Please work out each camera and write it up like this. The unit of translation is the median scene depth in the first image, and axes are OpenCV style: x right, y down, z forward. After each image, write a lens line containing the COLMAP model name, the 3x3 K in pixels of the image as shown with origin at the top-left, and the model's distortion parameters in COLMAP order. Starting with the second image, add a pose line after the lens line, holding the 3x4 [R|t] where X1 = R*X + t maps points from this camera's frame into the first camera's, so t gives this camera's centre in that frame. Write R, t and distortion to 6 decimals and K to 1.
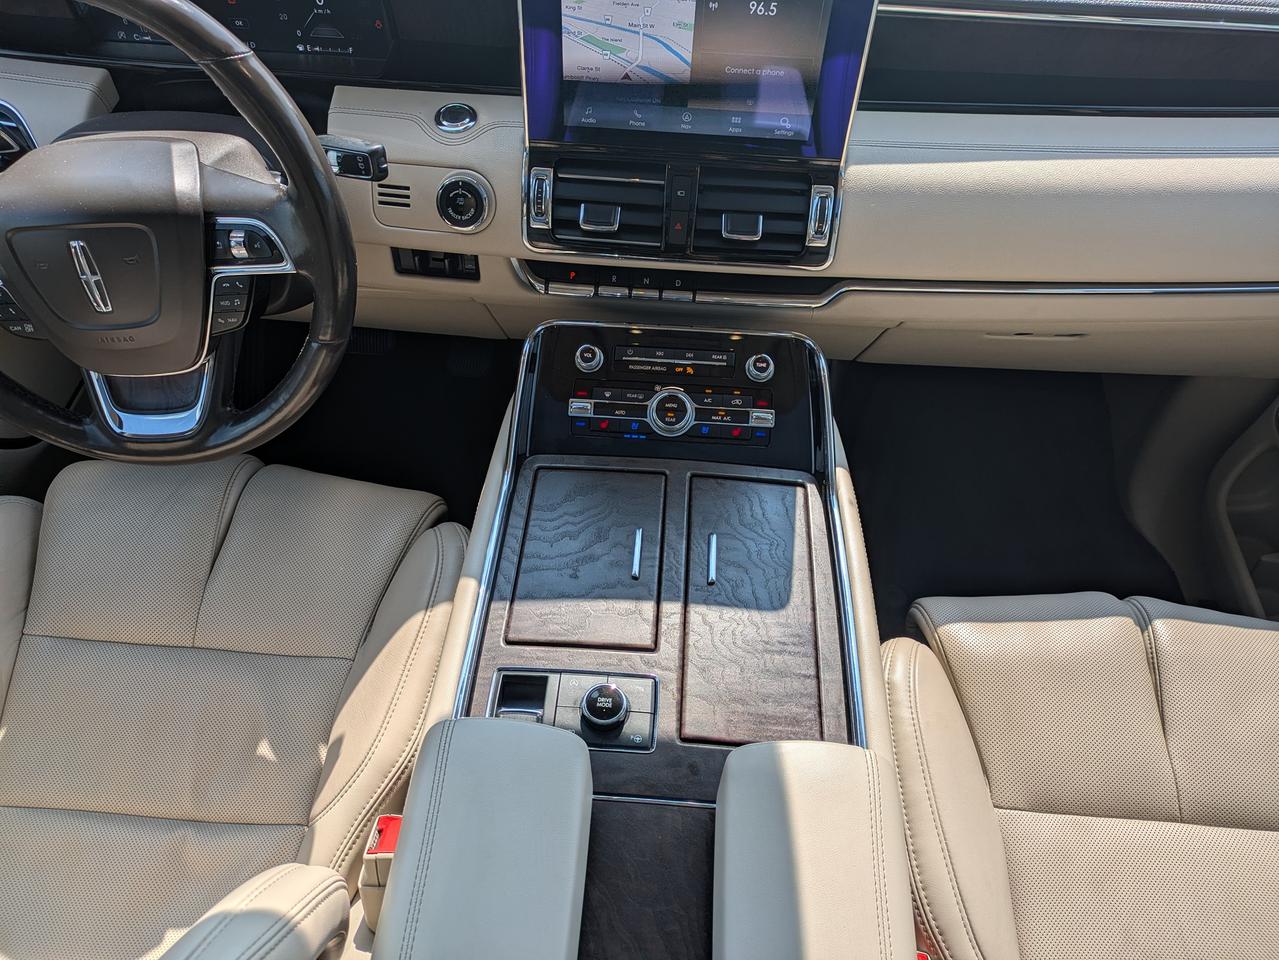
lens RADIAL K [[940.1, 0, 650.2], [0, 940.1, 488.8], [0, 0, 1]] dist [0.030527, -0.000193]
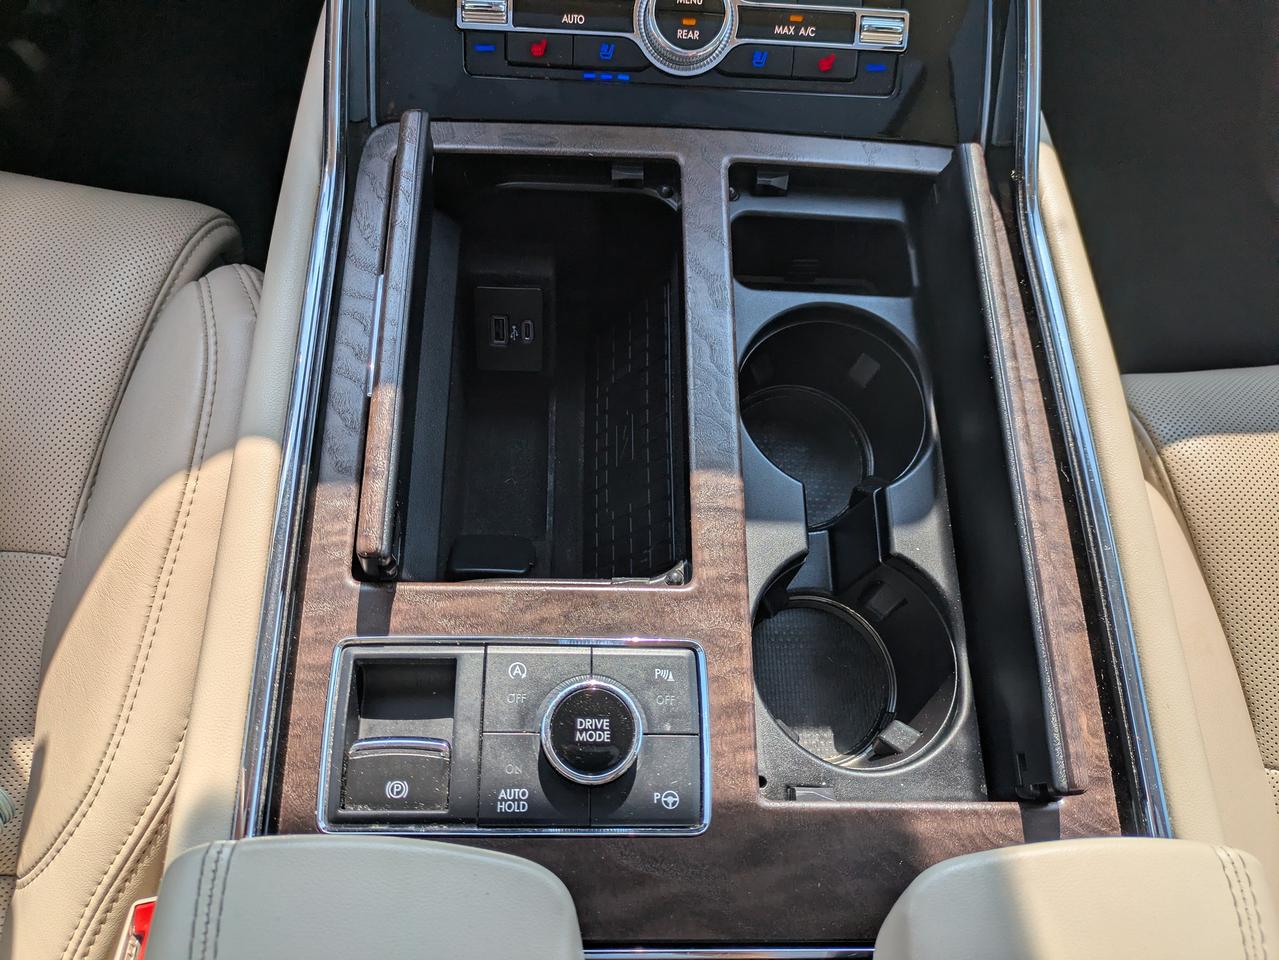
lens RADIAL K [[940.1, 0, 611.3], [0, 940.1, 455.0], [0, 0, 1]] dist [0.030527, -0.000193]
pose [[0.997165, -0.038709, 0.064527, -0.051809], [0.015986, 0.946938, 0.321020, -0.029176], [-0.073530, -0.319078, 0.944872, 0.512495]]
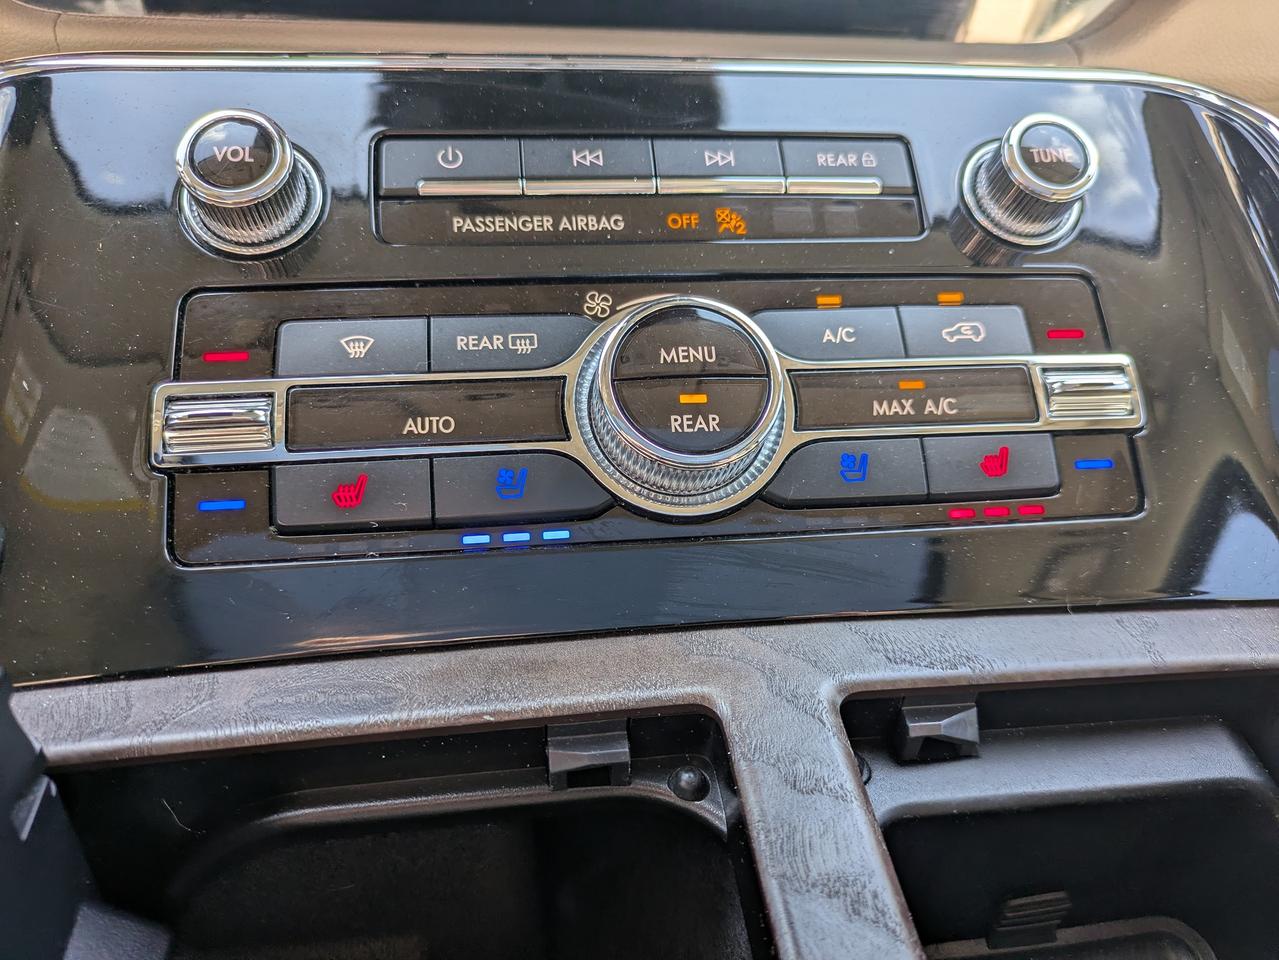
lens RADIAL K [[940.1, 0, 660.6], [0, 940.1, 515.6], [0, 0, 1]] dist [0.030527, -0.000193]
pose [[0.980006, -0.108001, 0.167103, -0.019682], [0.130077, 0.983292, -0.127343, -0.031377], [-0.150558, 0.146533, 0.977681, 0.814516]]
